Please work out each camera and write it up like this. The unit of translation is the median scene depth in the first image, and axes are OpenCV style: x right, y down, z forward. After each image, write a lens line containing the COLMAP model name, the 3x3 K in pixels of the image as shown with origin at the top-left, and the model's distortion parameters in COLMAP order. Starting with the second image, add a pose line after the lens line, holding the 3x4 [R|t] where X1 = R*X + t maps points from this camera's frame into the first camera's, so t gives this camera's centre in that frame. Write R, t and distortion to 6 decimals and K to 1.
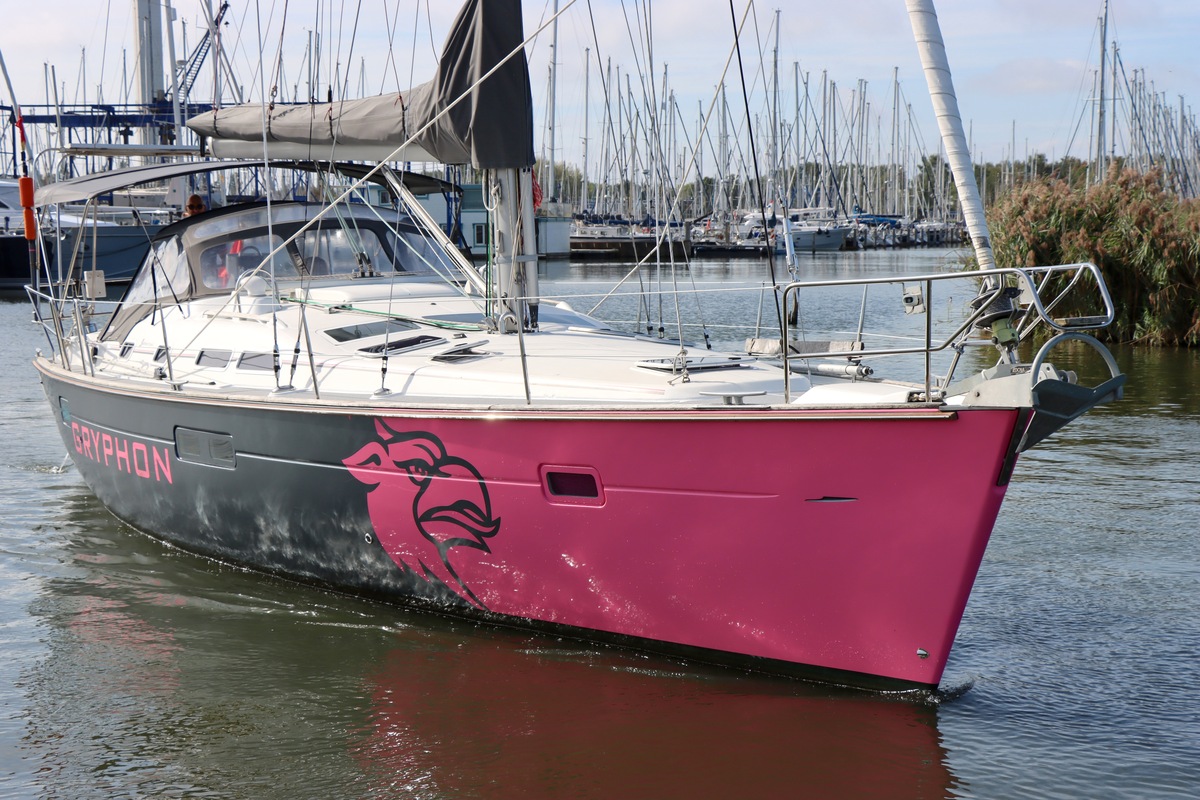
lens RADIAL K [[2058.9, 0, 600.0], [0, 2058.9, 400.0], [0, 0, 1]] dist [0.218683, -0.060340]
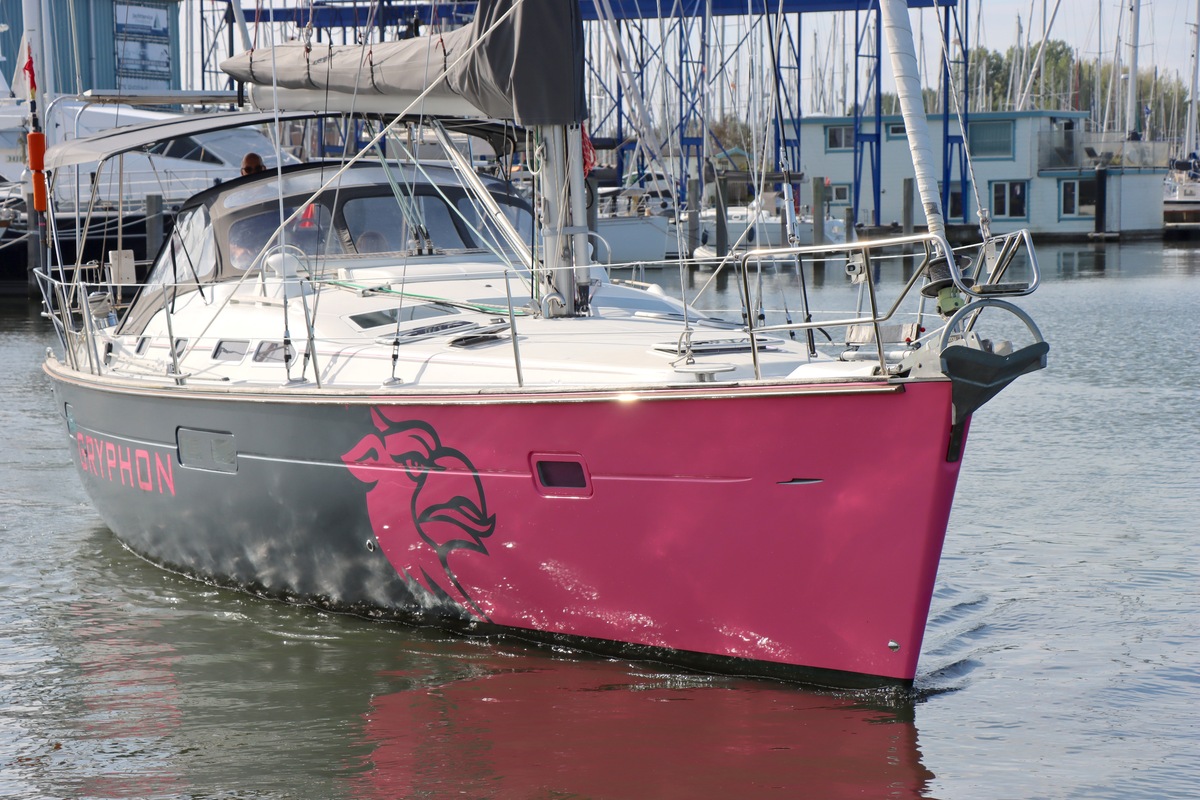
lens RADIAL K [[3619.5, 0, 600.0], [0, 3619.5, 400.0], [0, 0, 1]] dist [1.091321, -12.911297]
pose [[0.989558, 0.004835, -0.144052, 0.188365], [-0.008587, 0.999639, -0.025440, 0.039102], [0.143877, 0.026411, 0.989243, -0.475946]]
